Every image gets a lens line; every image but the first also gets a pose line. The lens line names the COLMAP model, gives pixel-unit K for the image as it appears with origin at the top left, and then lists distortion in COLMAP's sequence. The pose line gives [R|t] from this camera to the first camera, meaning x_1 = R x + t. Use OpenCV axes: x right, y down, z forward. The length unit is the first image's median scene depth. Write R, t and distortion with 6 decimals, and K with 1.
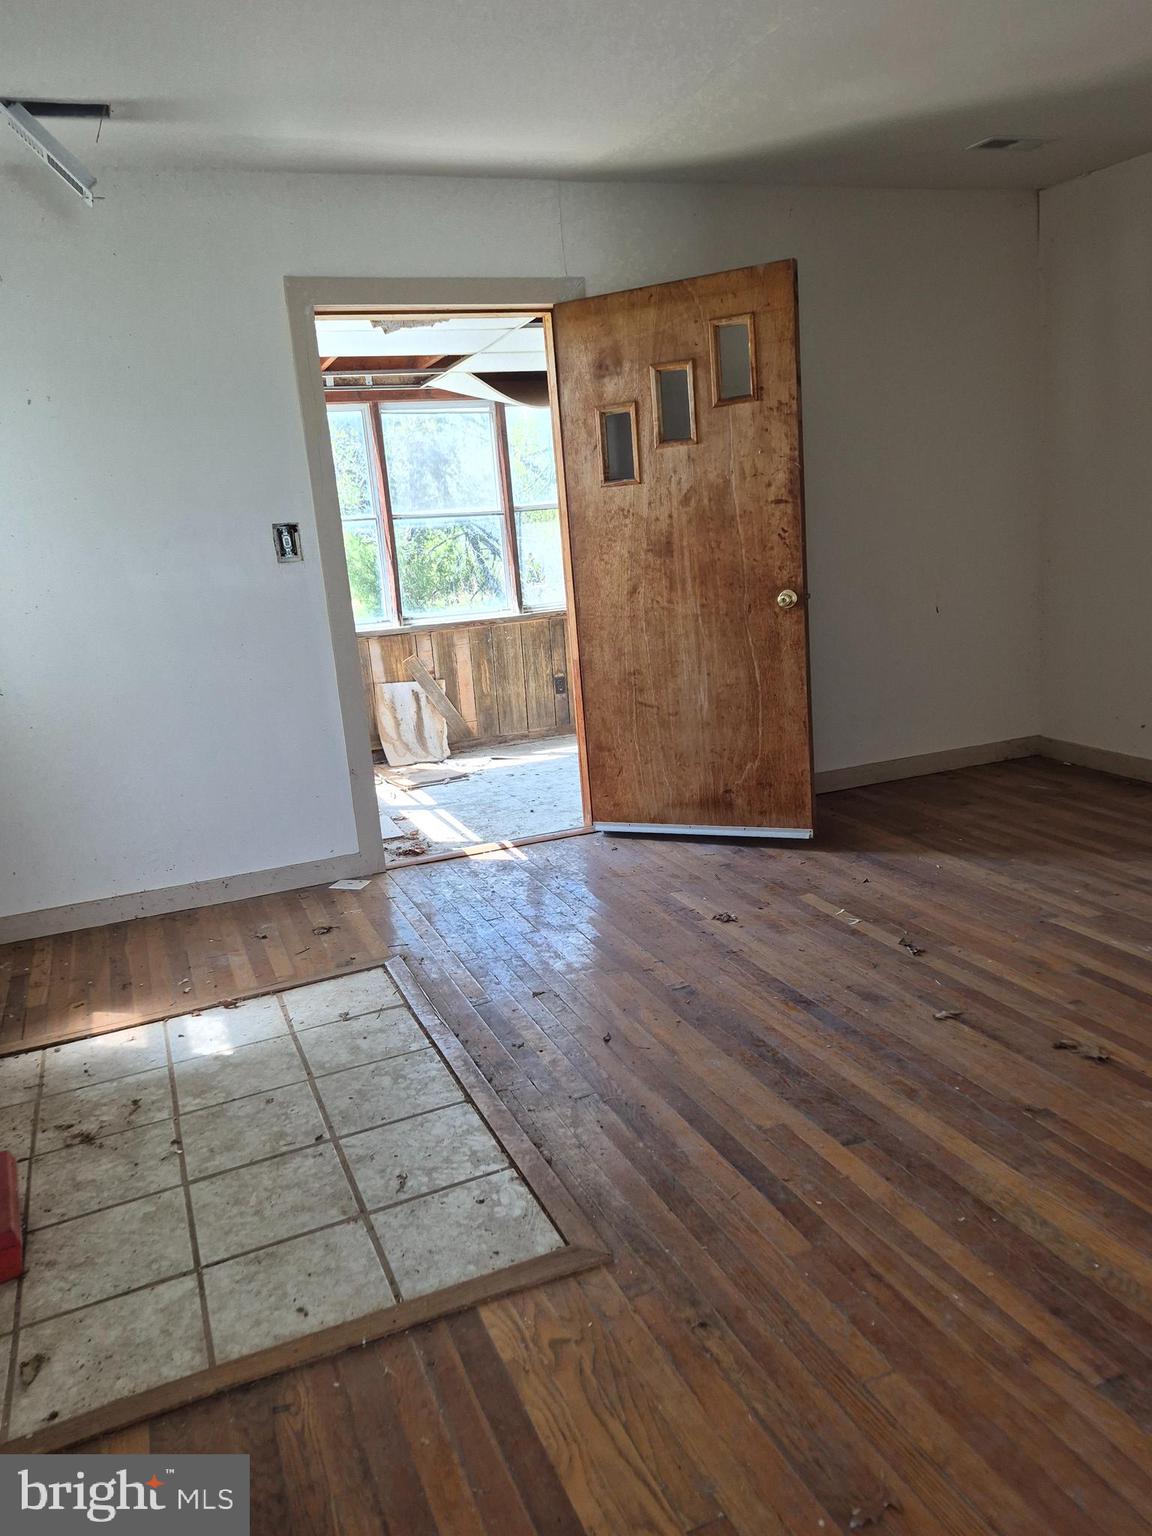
lens RADIAL K [[1132.0, 0, 577.8], [0, 1132.0, 785.5], [0, 0, 1]] dist [0.127796, -0.194635]
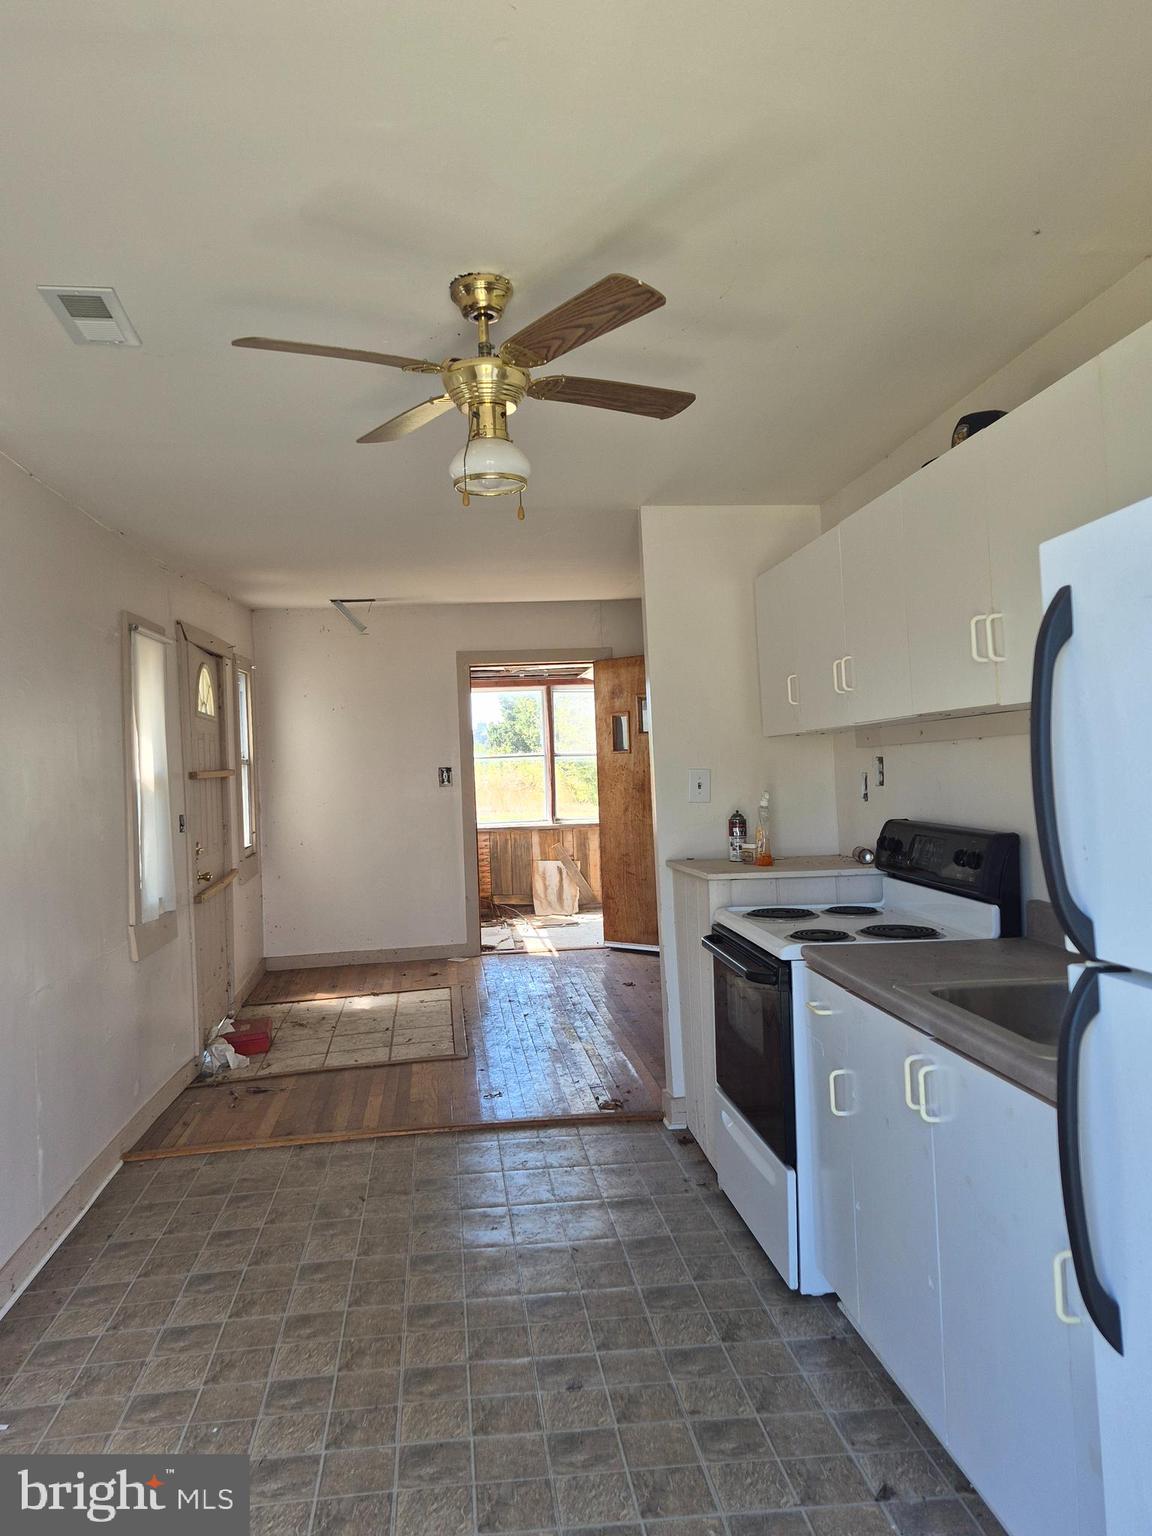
lens RADIAL K [[1134.1, 0, 576.0], [0, 1134.1, 768.0], [0, 0, 1]] dist [0.120496, -0.194814]
pose [[0.964948, 0.043647, -0.258787, 0.429875], [-0.093110, 0.978864, -0.182089, 0.098418], [0.245370, 0.199802, 0.948616, -0.732763]]
